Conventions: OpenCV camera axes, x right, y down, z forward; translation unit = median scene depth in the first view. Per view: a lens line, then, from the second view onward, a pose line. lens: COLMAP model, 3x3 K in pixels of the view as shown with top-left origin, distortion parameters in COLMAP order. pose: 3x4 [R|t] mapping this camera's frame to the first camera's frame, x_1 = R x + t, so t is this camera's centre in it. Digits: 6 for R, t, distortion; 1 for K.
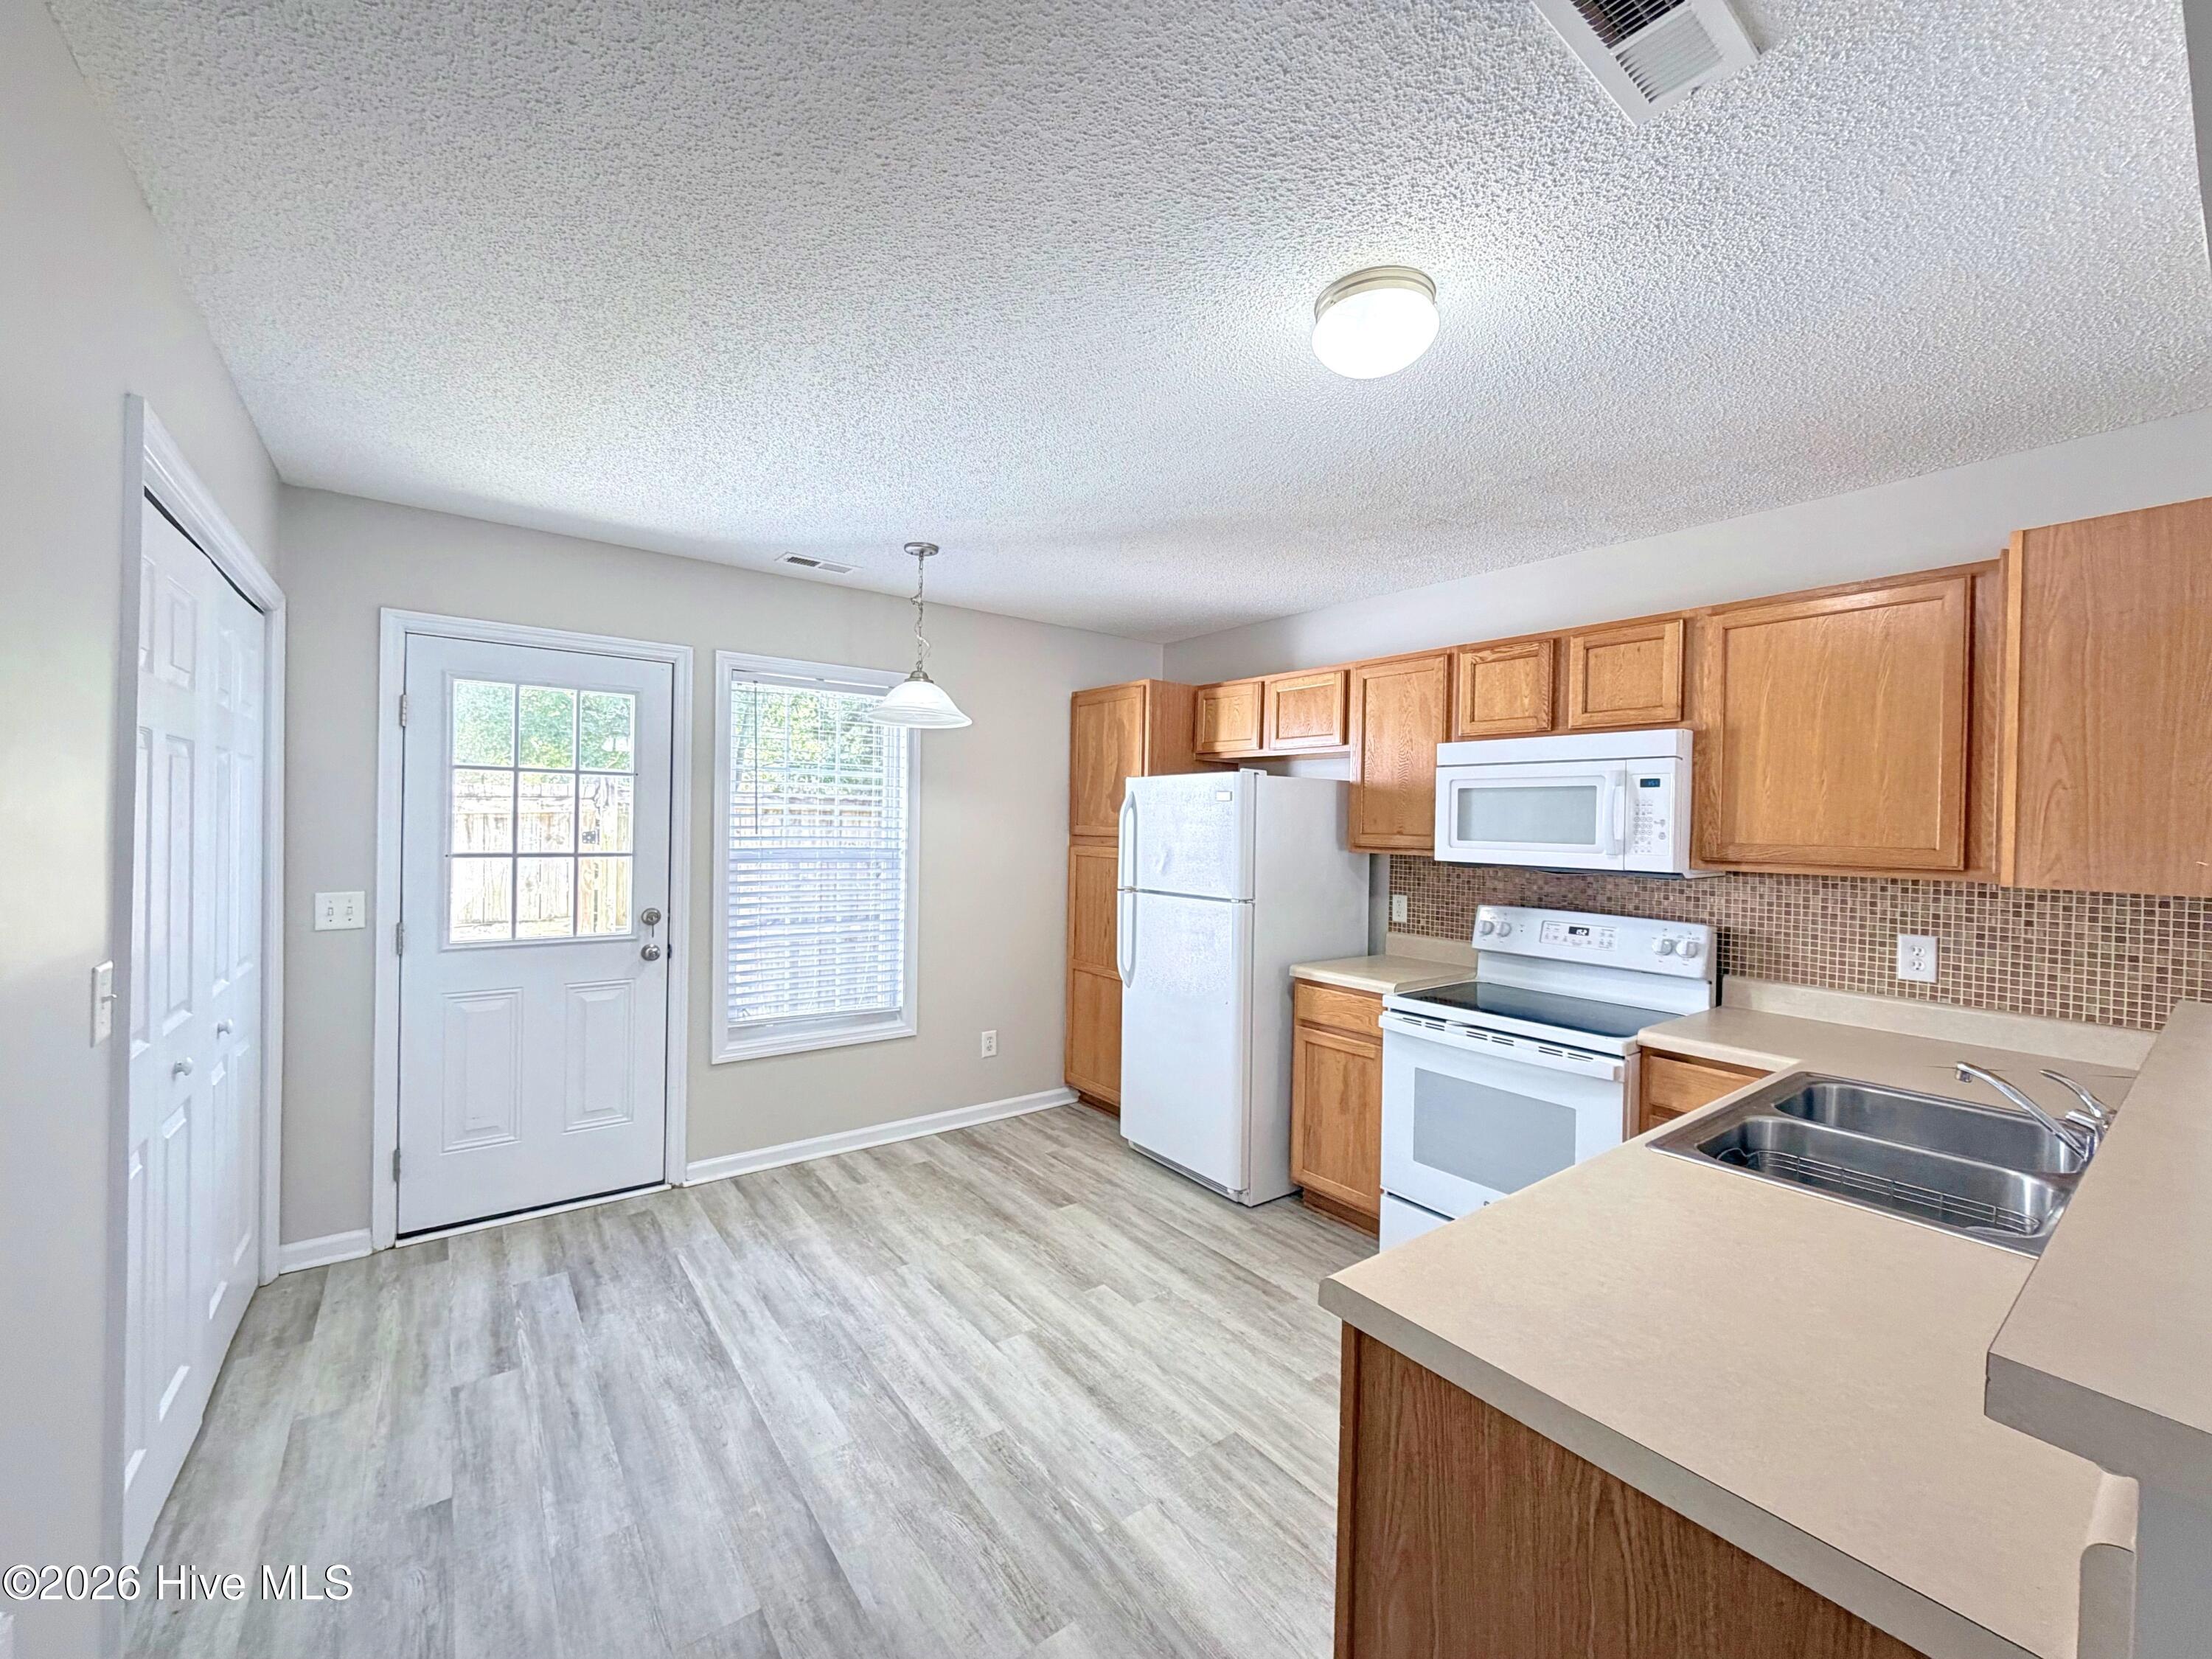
lens RADIAL K [[876.9, 0, 1117.3], [0, 876.9, 831.8], [0, 0, 1]] dist [0.000607, -0.000083]
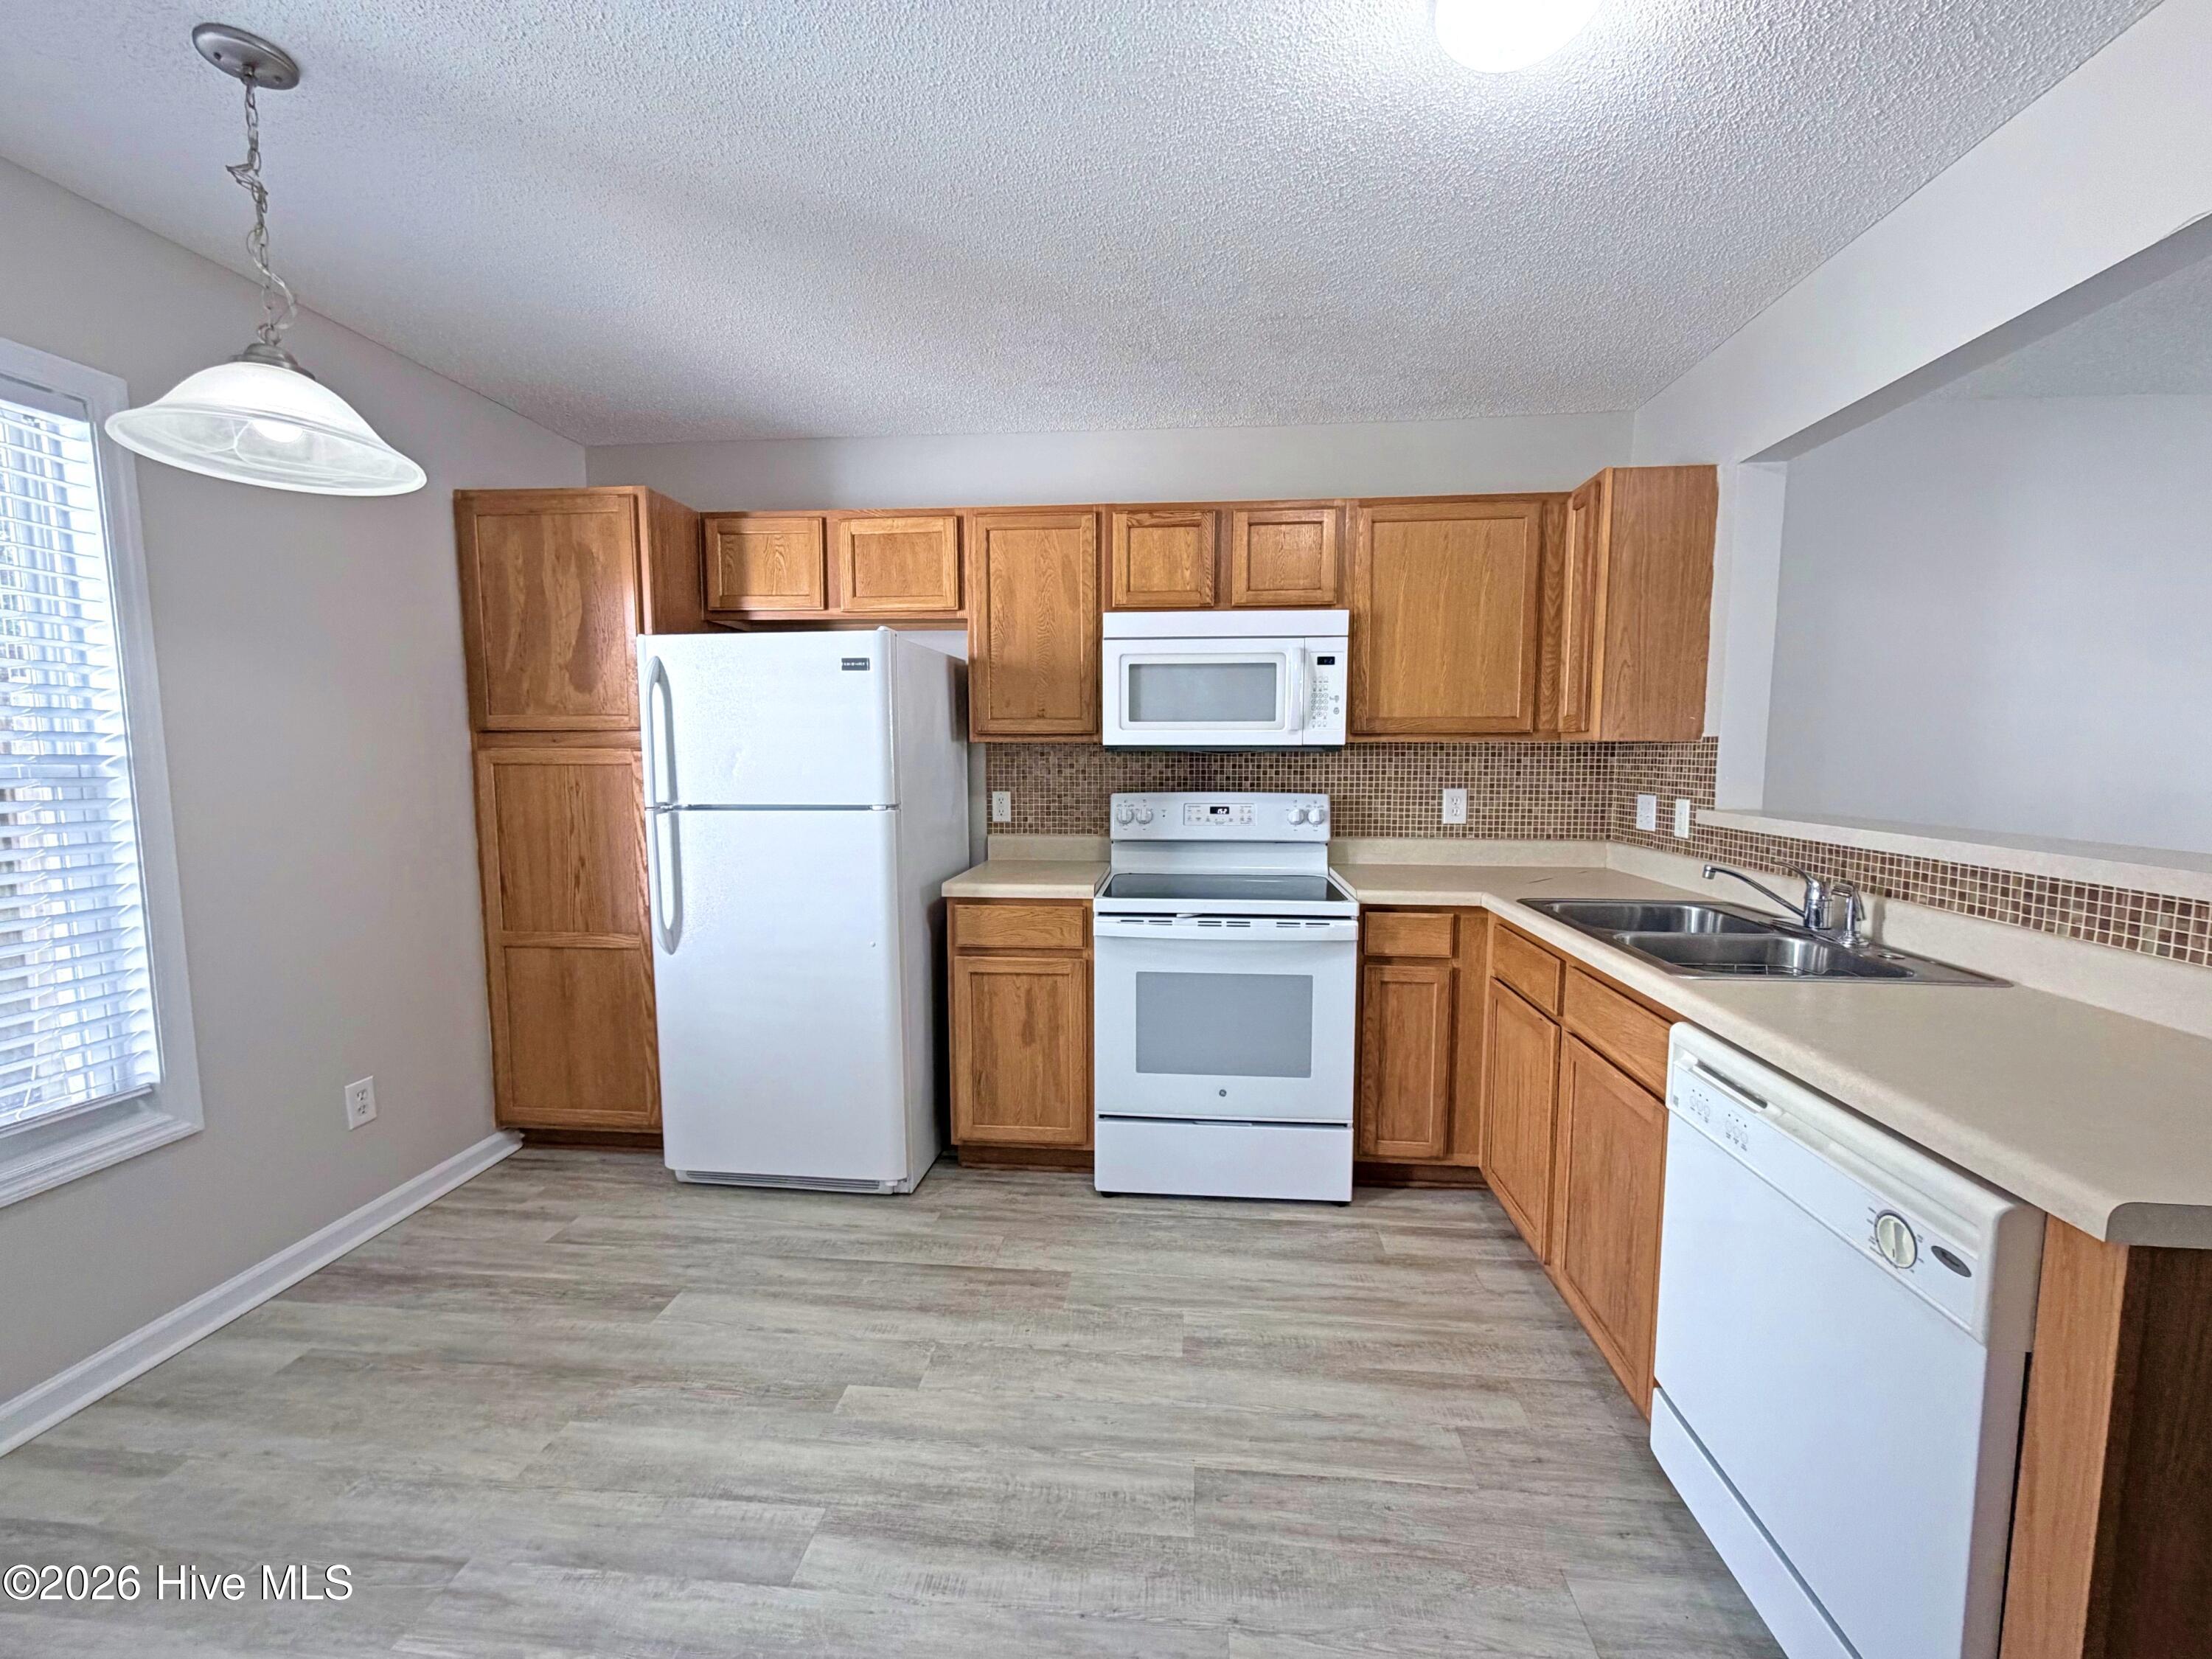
lens RADIAL K [[876.9, 0, 1113.1], [0, 876.9, 829.8], [0, 0, 1]] dist [0.000607, -0.000083]
pose [[0.681379, -0.086989, 0.726744, -0.298467], [0.021188, 0.994841, 0.099213, 0.031098], [-0.731624, -0.052203, 0.679706, 0.385309]]
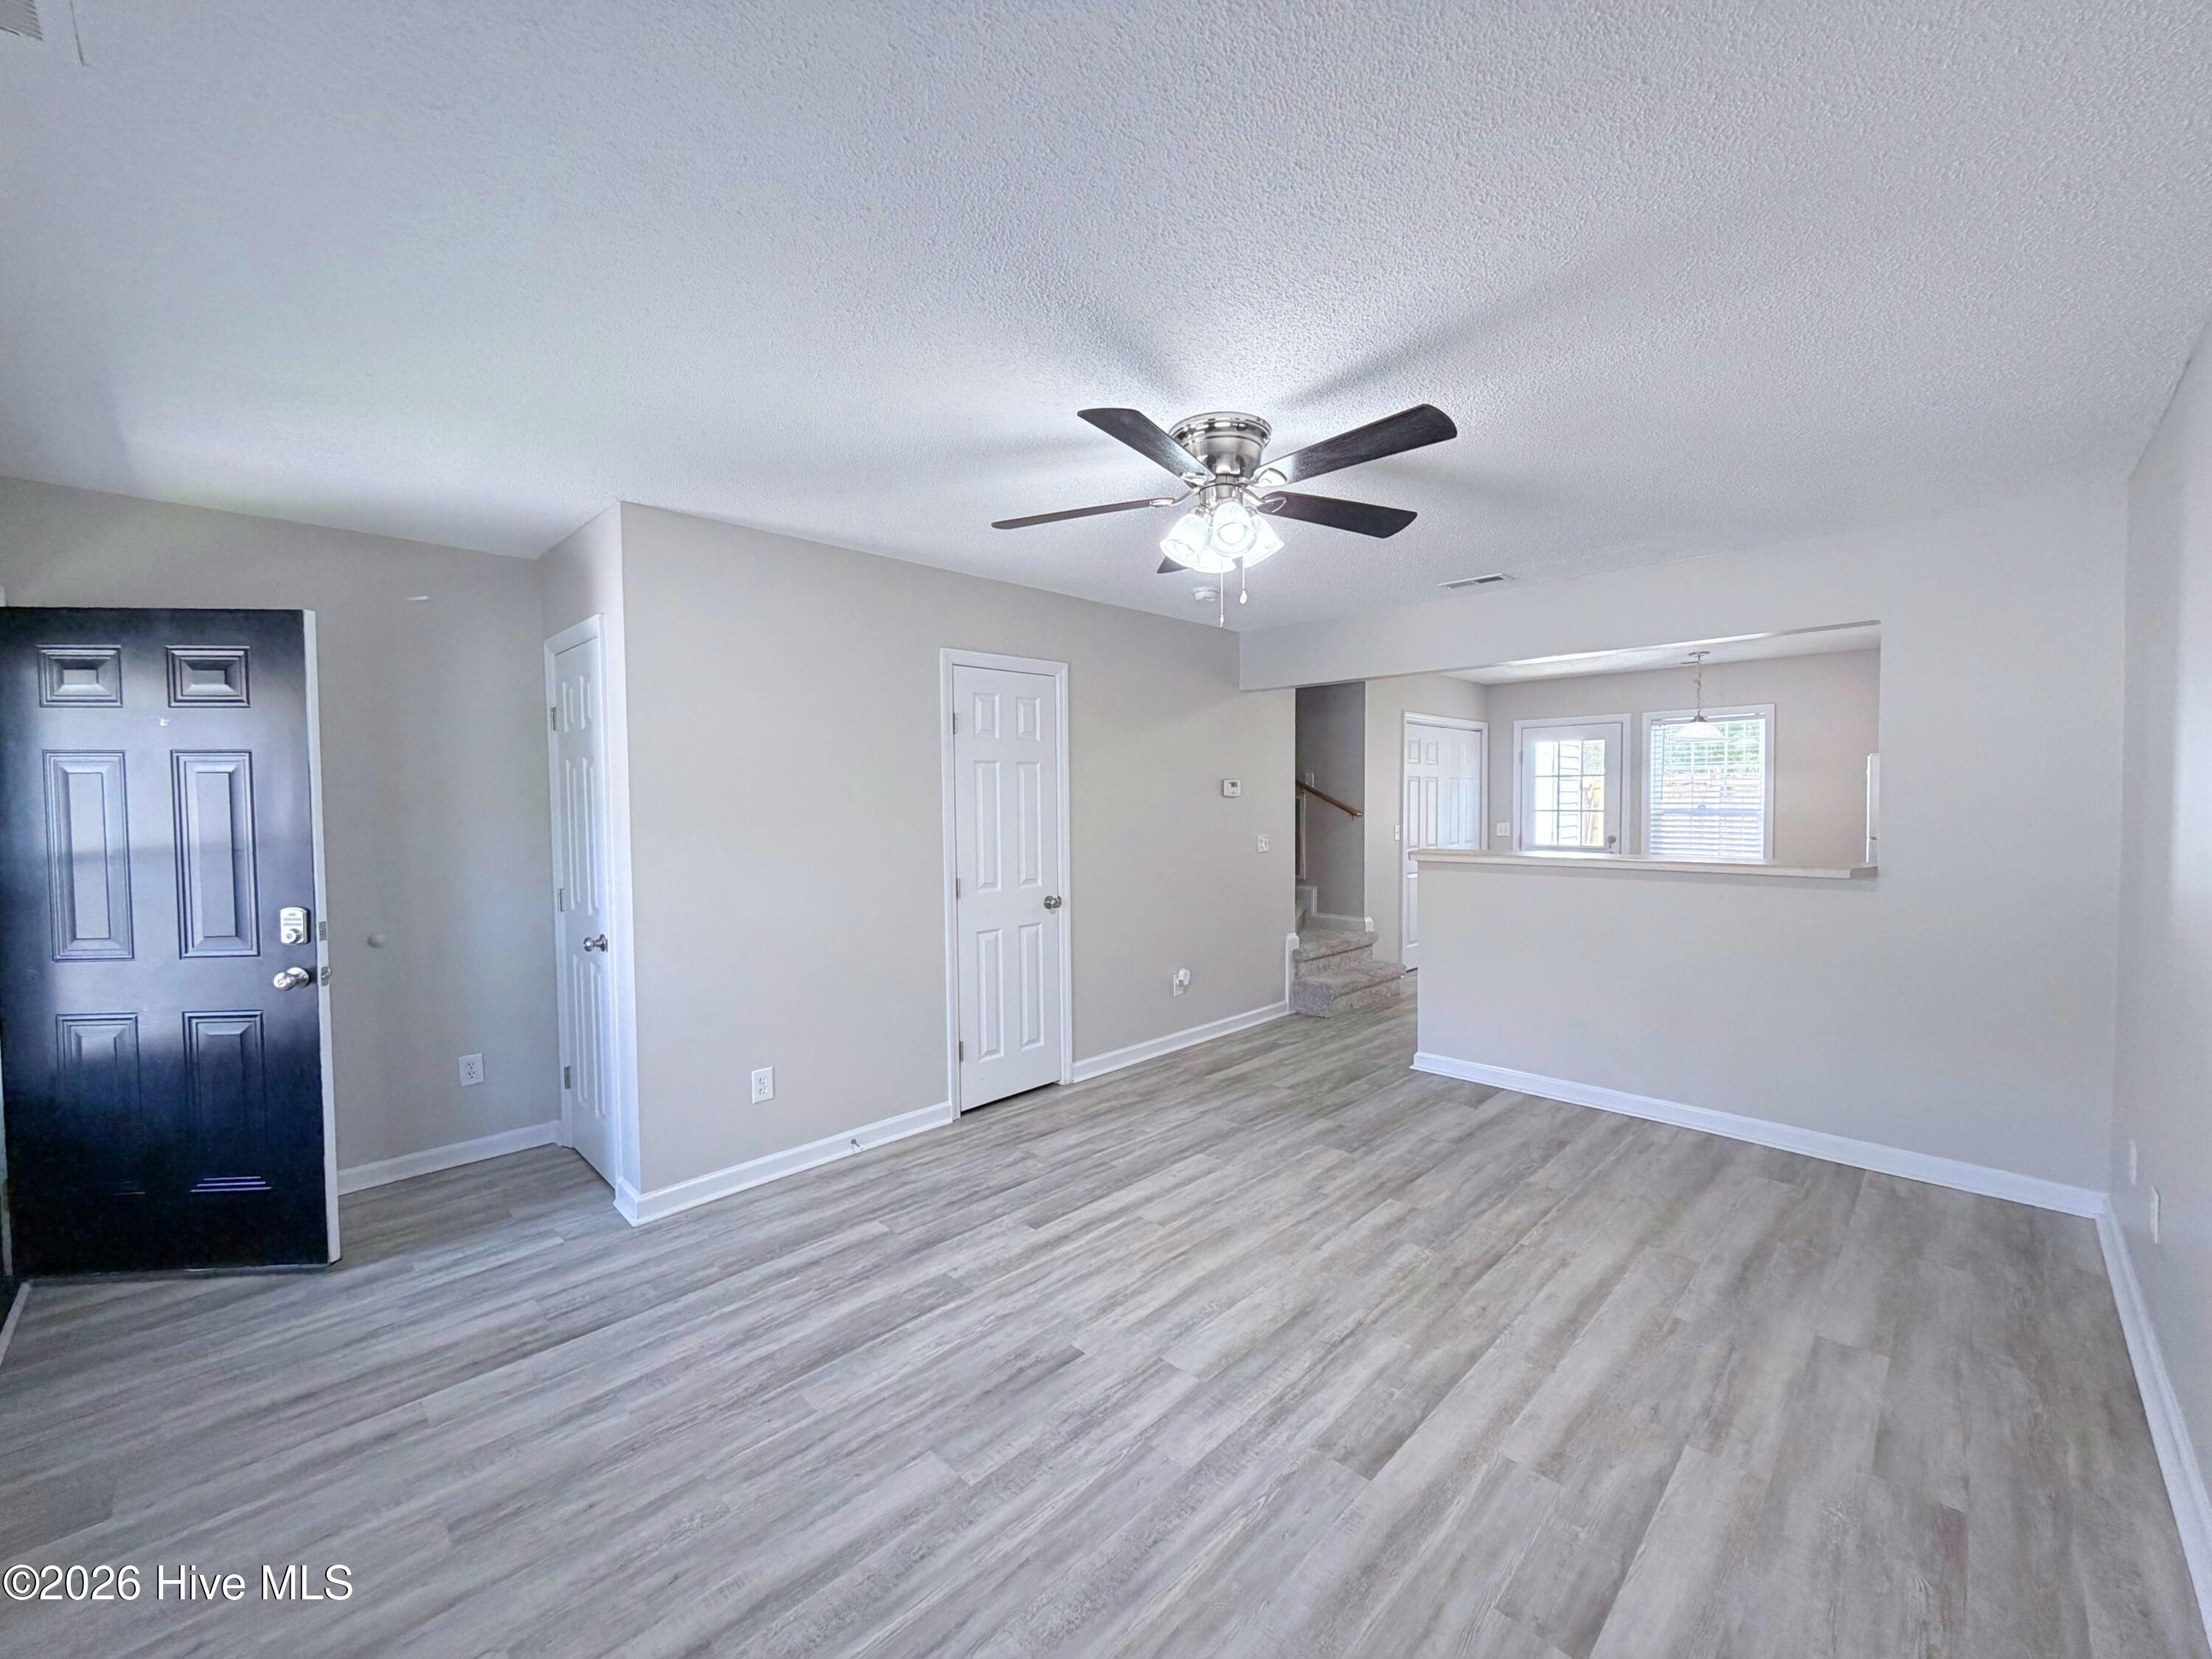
lens RADIAL K [[876.9, 0, 1121.7], [0, 876.9, 828.2], [0, 0, 1]] dist [0.000607, -0.000083]
pose [[0.145962, 0.014372, -0.989186, 1.646027], [-0.000024, 0.999895, 0.014524, 0.041130], [0.989290, -0.002096, 0.145947, -0.602752]]
